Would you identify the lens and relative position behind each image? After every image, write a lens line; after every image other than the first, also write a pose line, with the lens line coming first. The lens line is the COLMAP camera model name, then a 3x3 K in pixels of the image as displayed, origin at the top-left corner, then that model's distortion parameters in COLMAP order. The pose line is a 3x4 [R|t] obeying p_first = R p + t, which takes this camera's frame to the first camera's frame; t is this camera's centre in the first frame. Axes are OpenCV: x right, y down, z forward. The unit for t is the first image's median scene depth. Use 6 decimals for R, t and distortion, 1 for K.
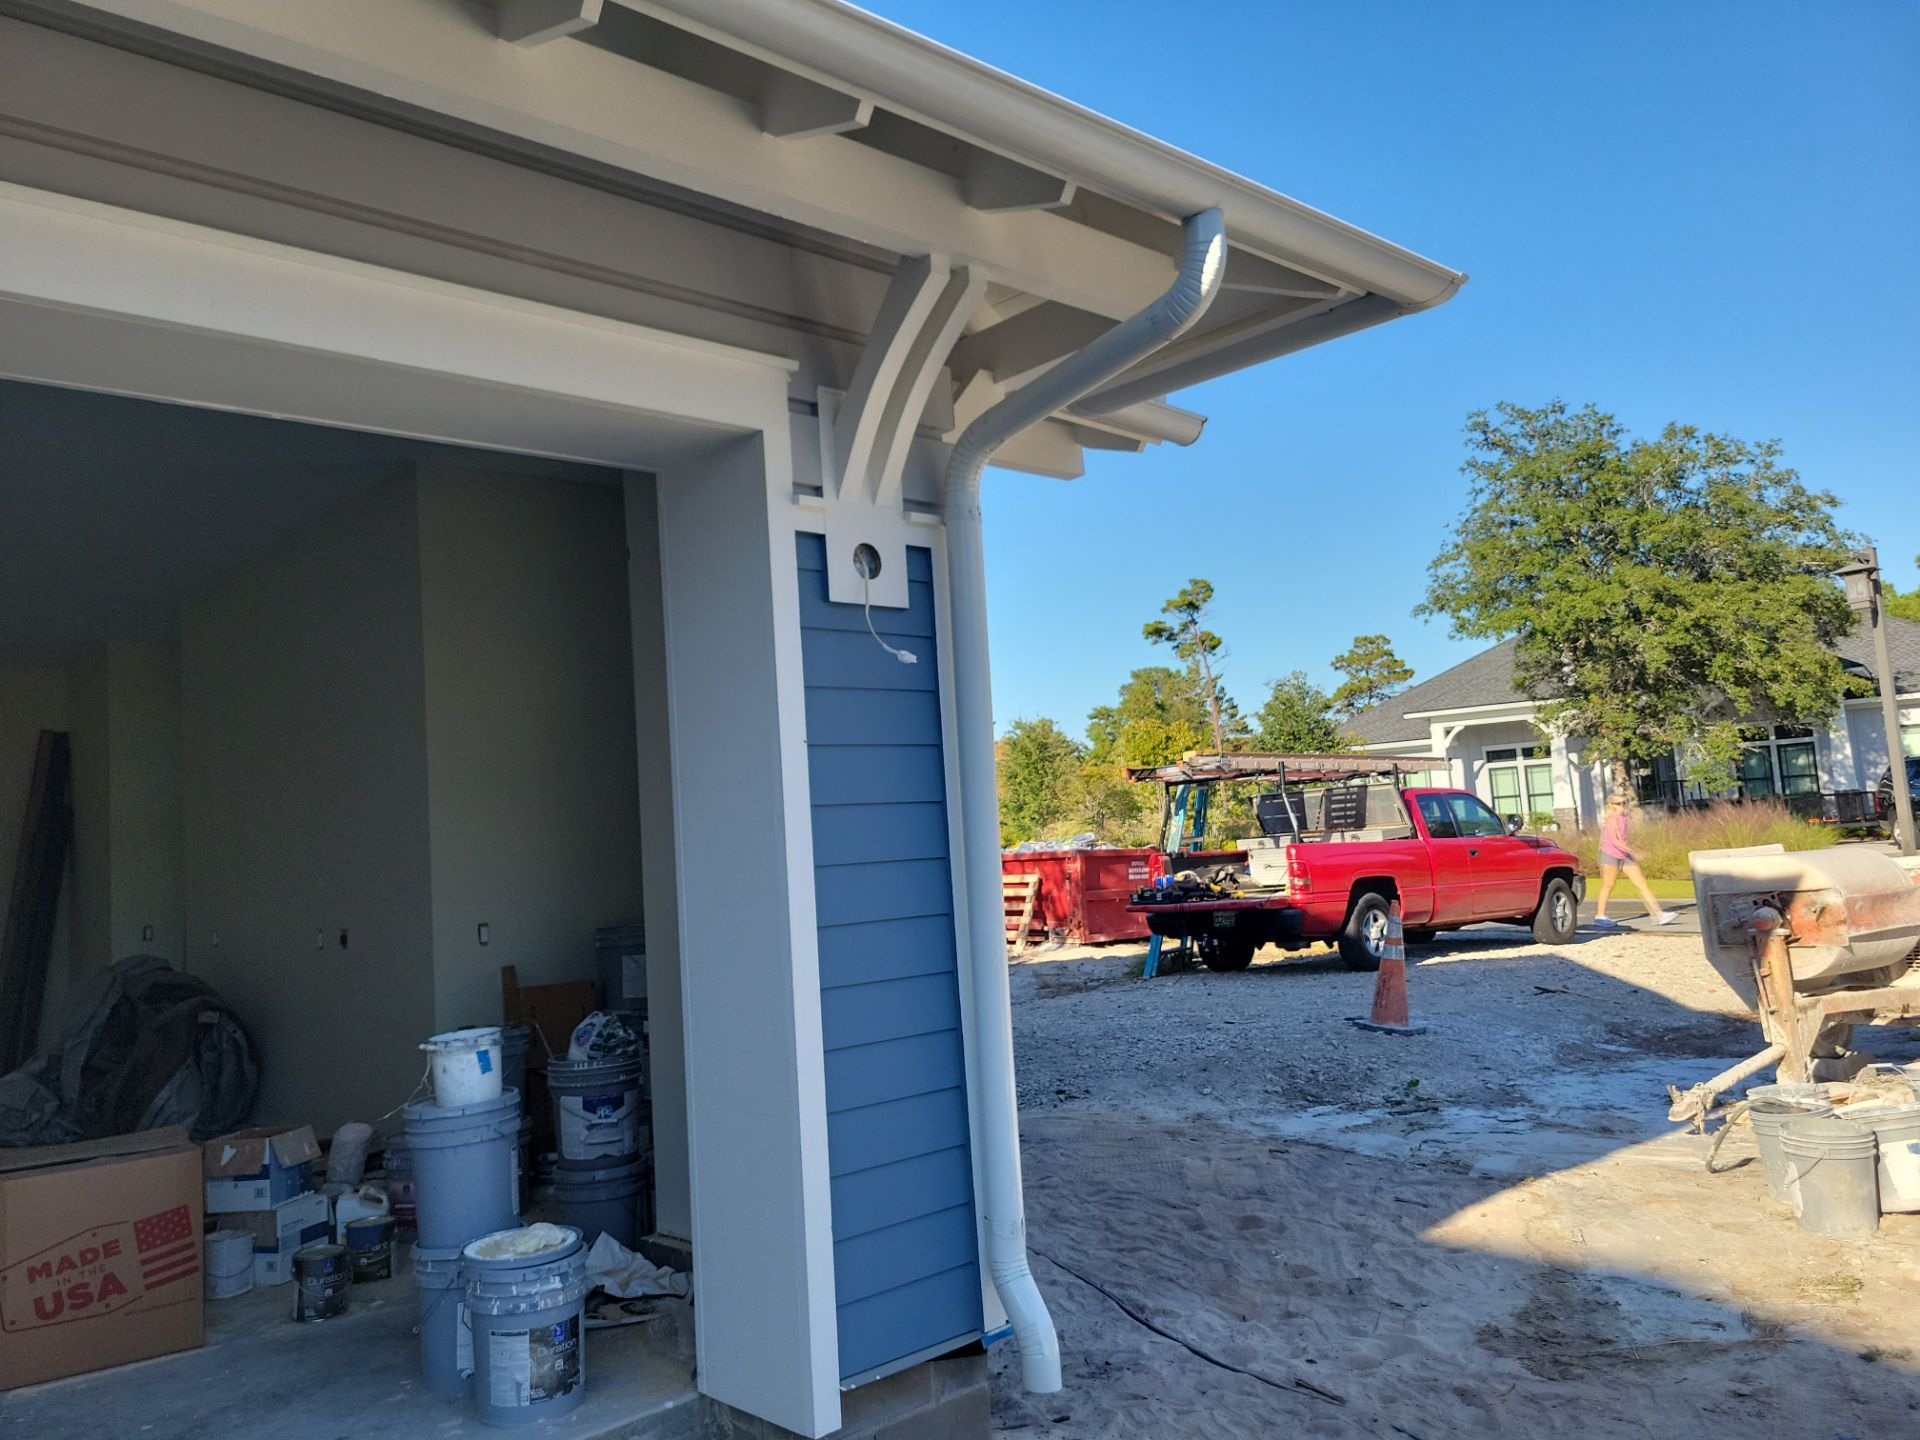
lens RADIAL K [[1458.1, 0, 959.8], [0, 1458.1, 712.4], [0, 0, 1]] dist [0.051554, -0.018656]
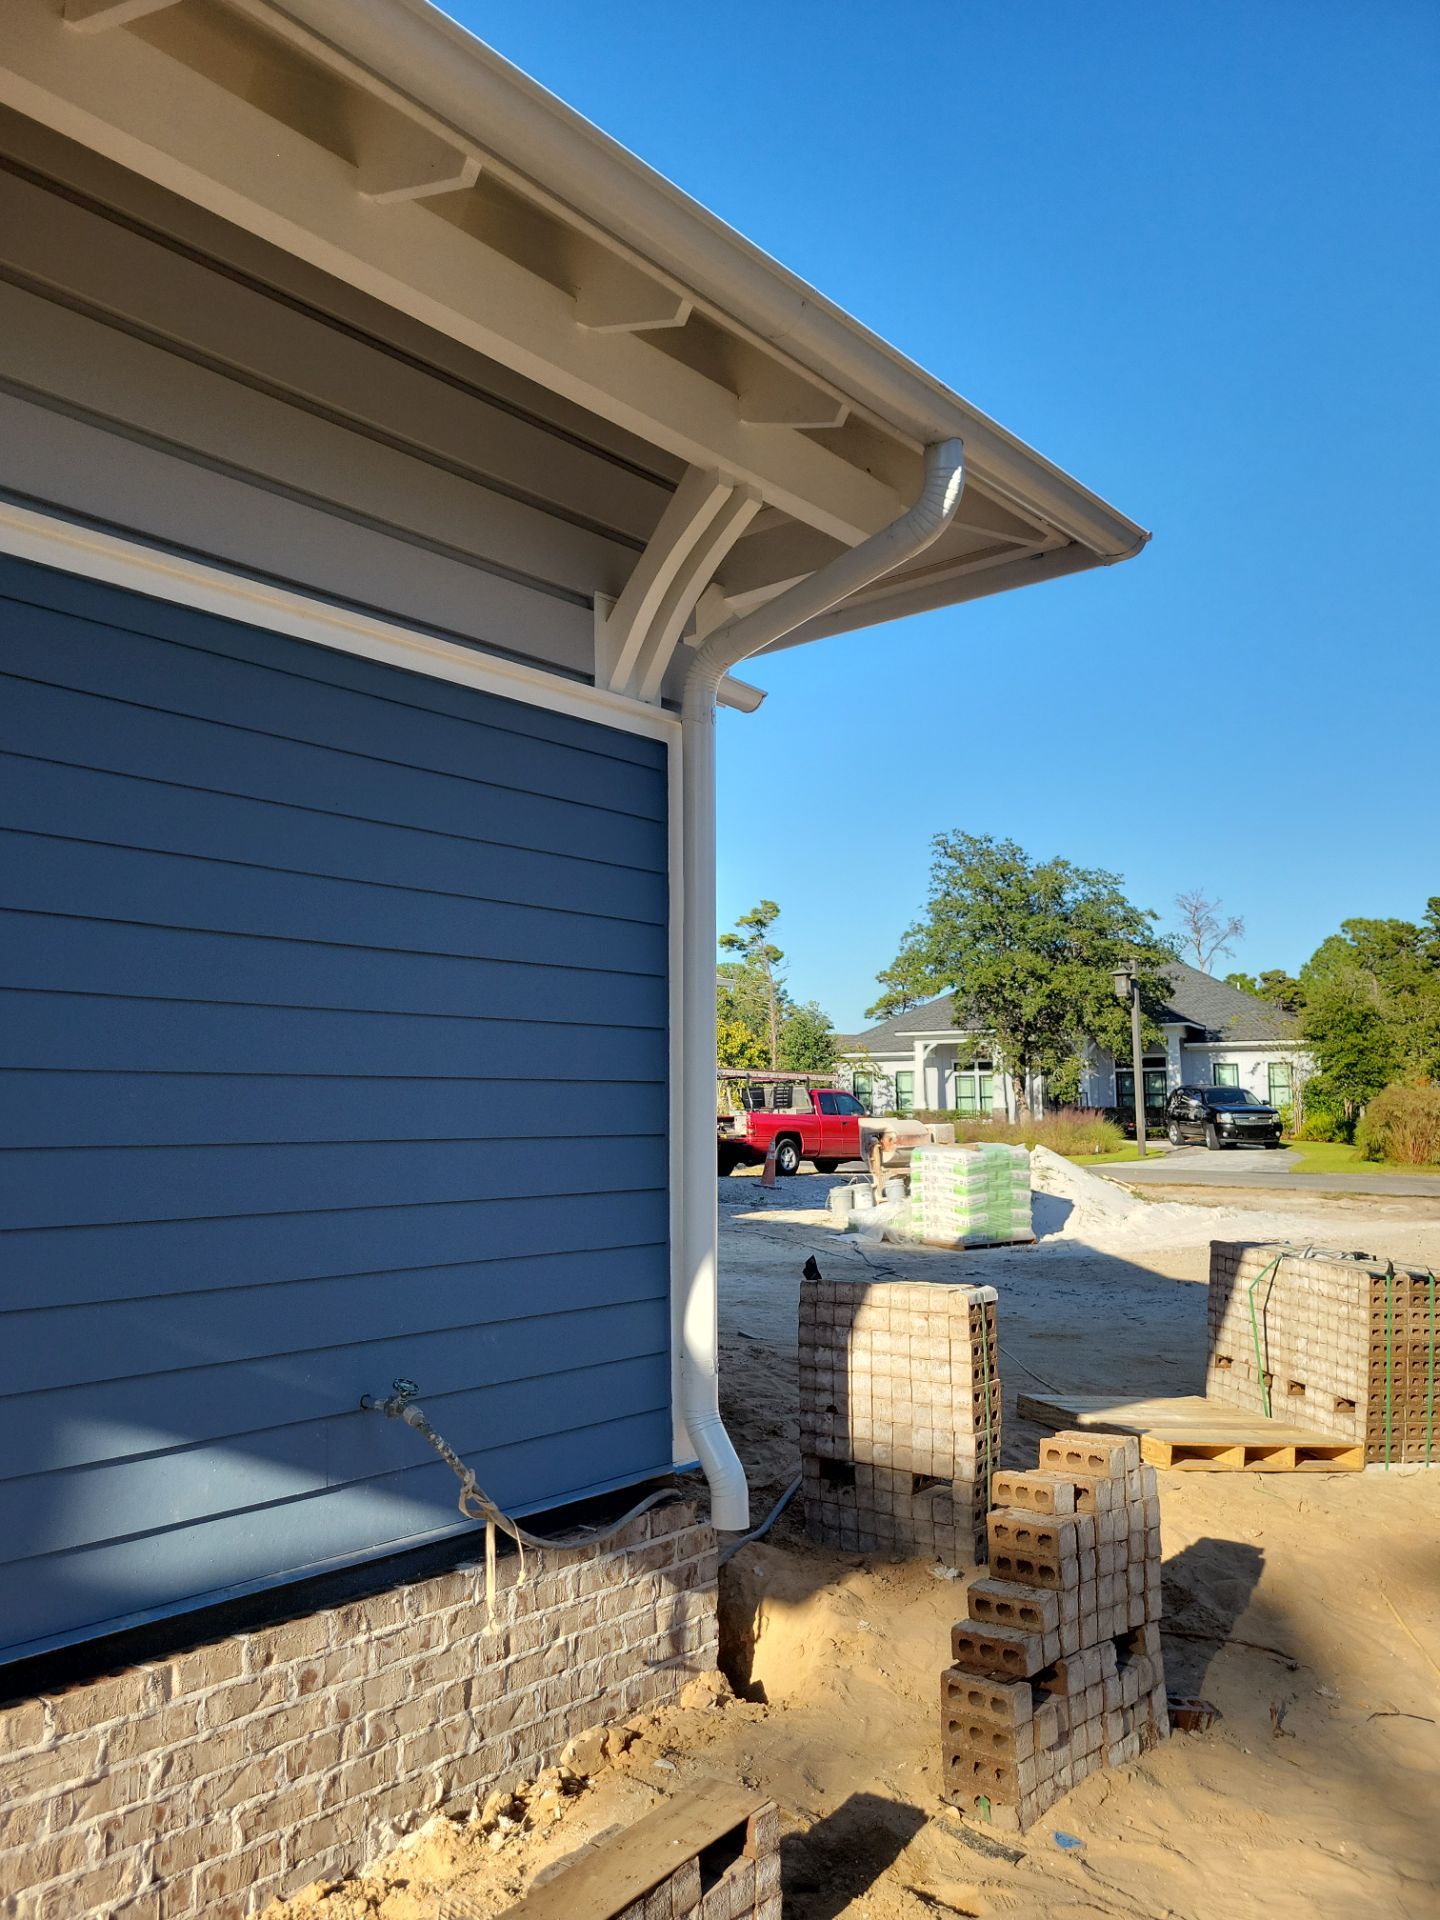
lens RADIAL K [[1458.1, 0, 724.8], [0, 1458.1, 961.8], [0, 0, 1]] dist [0.051554, -0.018656]
pose [[0.990212, 0.069442, 0.121072, -0.029968], [-0.067231, 0.997489, -0.022259, -0.031474], [-0.122314, 0.013901, 0.992394, -0.439852]]
